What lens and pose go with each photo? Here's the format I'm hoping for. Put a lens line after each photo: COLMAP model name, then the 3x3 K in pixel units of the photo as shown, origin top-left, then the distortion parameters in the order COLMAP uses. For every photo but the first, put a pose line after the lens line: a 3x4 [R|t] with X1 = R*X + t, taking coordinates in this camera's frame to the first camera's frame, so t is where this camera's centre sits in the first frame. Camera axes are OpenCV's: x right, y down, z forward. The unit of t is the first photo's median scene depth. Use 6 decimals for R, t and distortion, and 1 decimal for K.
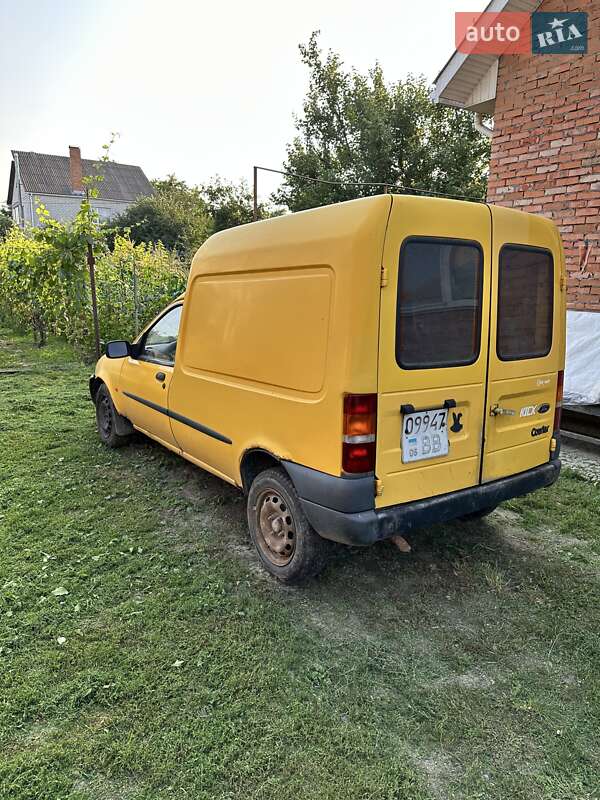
lens RADIAL K [[561.2, 0, 294.6], [0, 561.2, 401.7], [0, 0, 1]] dist [0.039674, -0.052106]
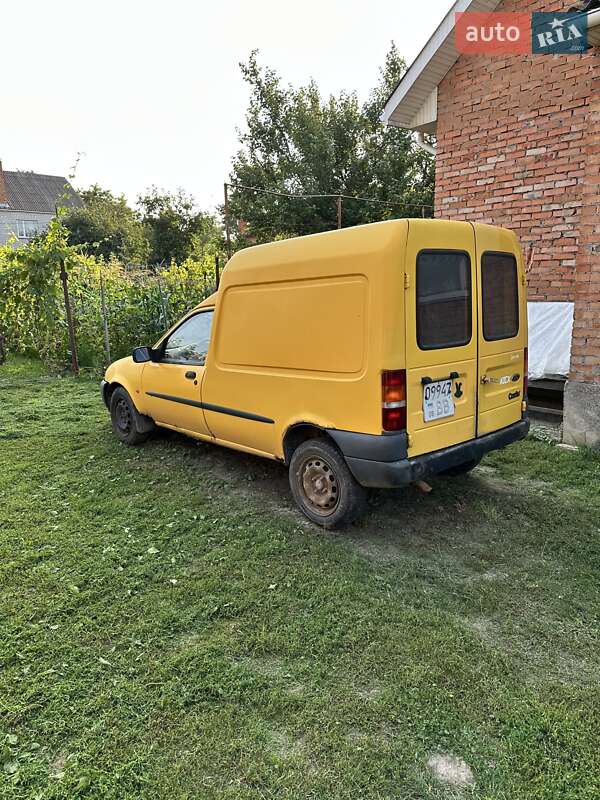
lens RADIAL K [[561.2, 0, 294.6], [0, 561.2, 401.7], [0, 0, 1]] dist [0.039674, -0.052106]
pose [[0.991555, -0.067214, 0.110911, -0.220090], [0.068013, 0.997678, -0.003438, 0.040354], [-0.110423, 0.010953, 0.993824, -0.235096]]
